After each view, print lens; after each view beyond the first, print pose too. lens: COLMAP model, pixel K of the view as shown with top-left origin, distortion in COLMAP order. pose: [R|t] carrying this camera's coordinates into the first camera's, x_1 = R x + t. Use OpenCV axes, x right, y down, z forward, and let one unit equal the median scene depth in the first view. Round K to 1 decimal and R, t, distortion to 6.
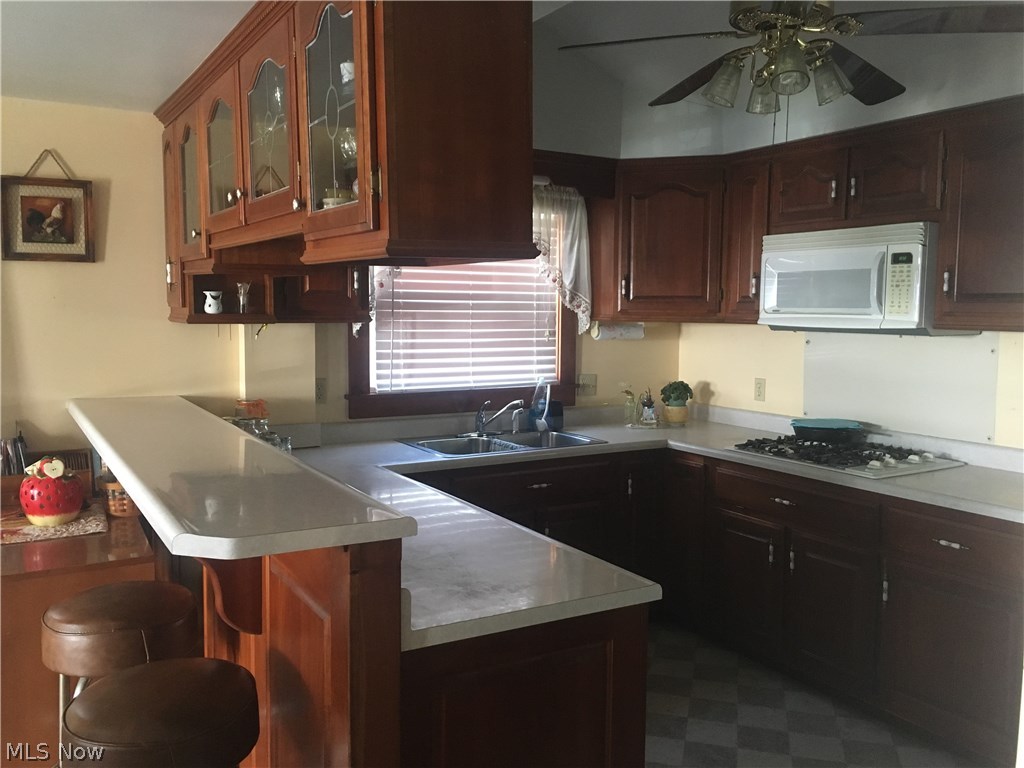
lens RADIAL K [[882.5, 0, 511.6], [0, 882.5, 383.6], [0, 0, 1]] dist [0.045260, -0.014414]
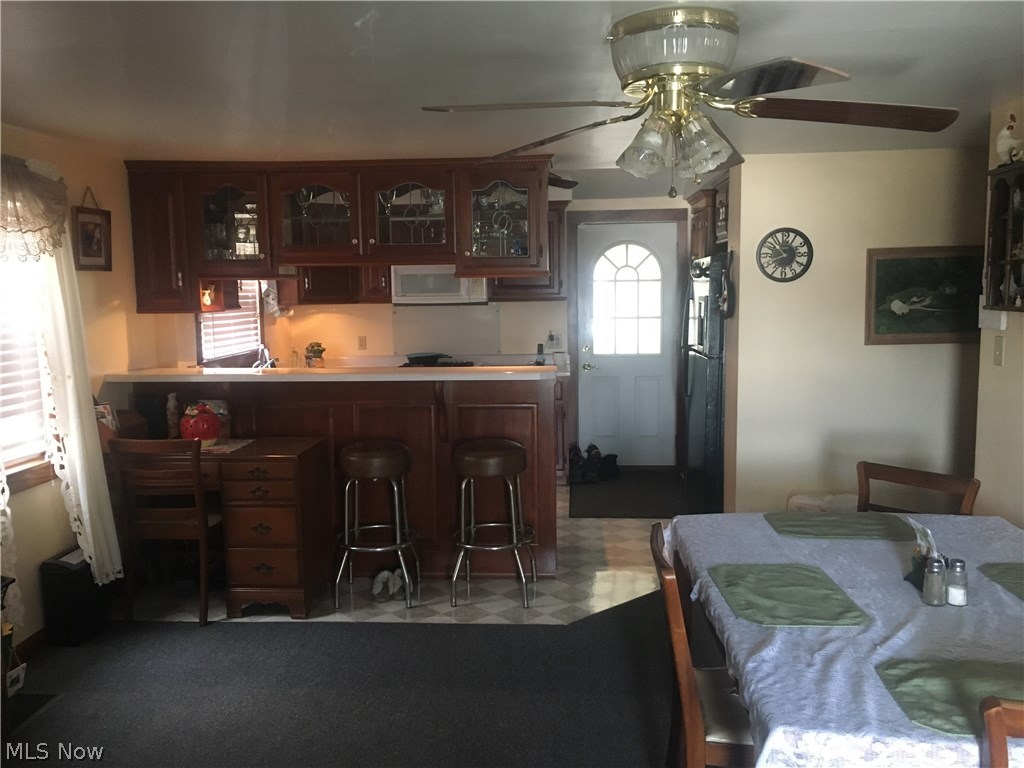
lens RADIAL K [[882.5, 0, 512.1], [0, 882.5, 384.9], [0, 0, 1]] dist [0.045260, -0.014414]
pose [[0.568465, -0.109662, 0.815366, -1.240618], [0.097258, 0.993085, 0.065757, 0.005073], [-0.816938, 0.041921, 0.575200, -0.260674]]
